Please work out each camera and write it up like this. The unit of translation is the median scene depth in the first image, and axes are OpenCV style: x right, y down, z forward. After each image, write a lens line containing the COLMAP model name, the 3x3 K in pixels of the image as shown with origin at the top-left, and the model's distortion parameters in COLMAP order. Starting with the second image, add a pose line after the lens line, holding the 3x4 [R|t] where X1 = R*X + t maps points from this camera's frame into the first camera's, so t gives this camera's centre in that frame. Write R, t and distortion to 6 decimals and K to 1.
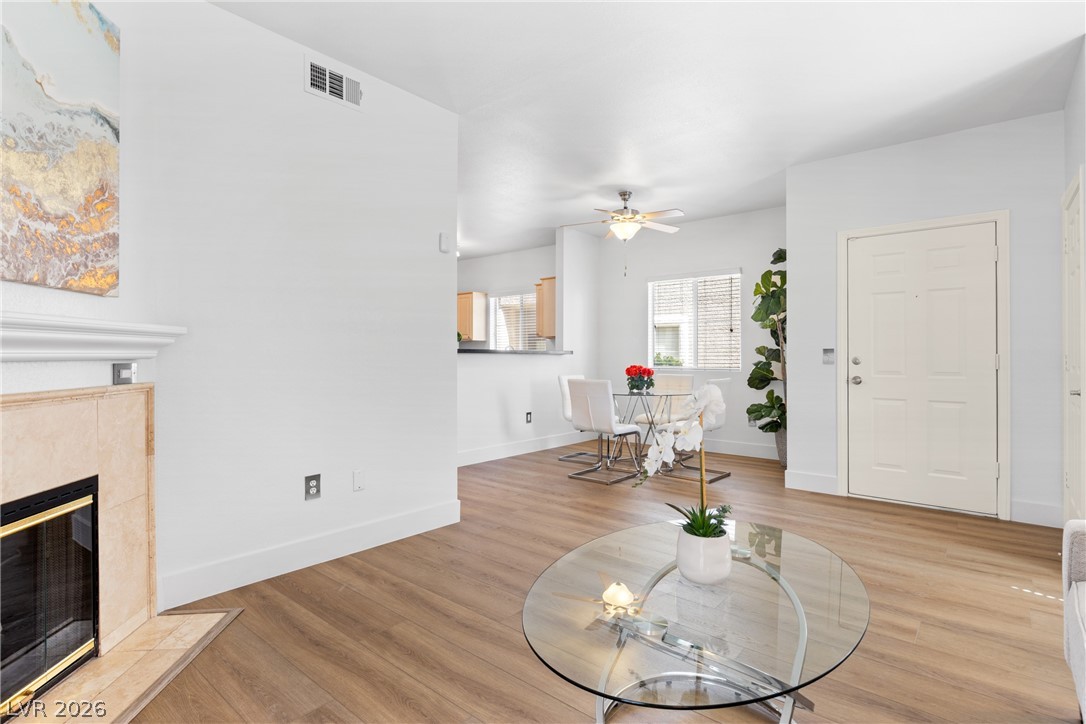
lens RADIAL K [[545.9, 0, 546.9], [0, 545.9, 353.5], [0, 0, 1]] dist [0.004960, -0.000164]
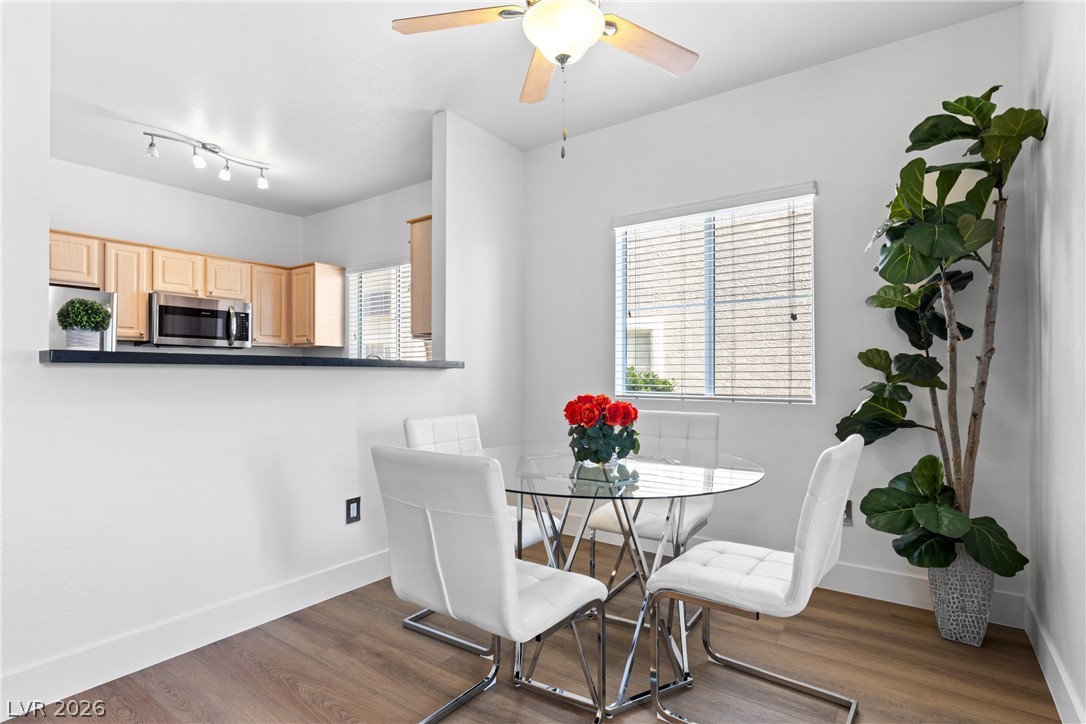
lens RADIAL K [[545.9, 0, 540.0], [0, 545.9, 365.2], [0, 0, 1]] dist [0.004960, -0.000164]
pose [[0.997749, 0.001248, 0.067042, 0.096089], [-0.000521, 0.999941, -0.010852, 0.004269], [-0.067051, 0.010792, 0.997691, 0.587123]]
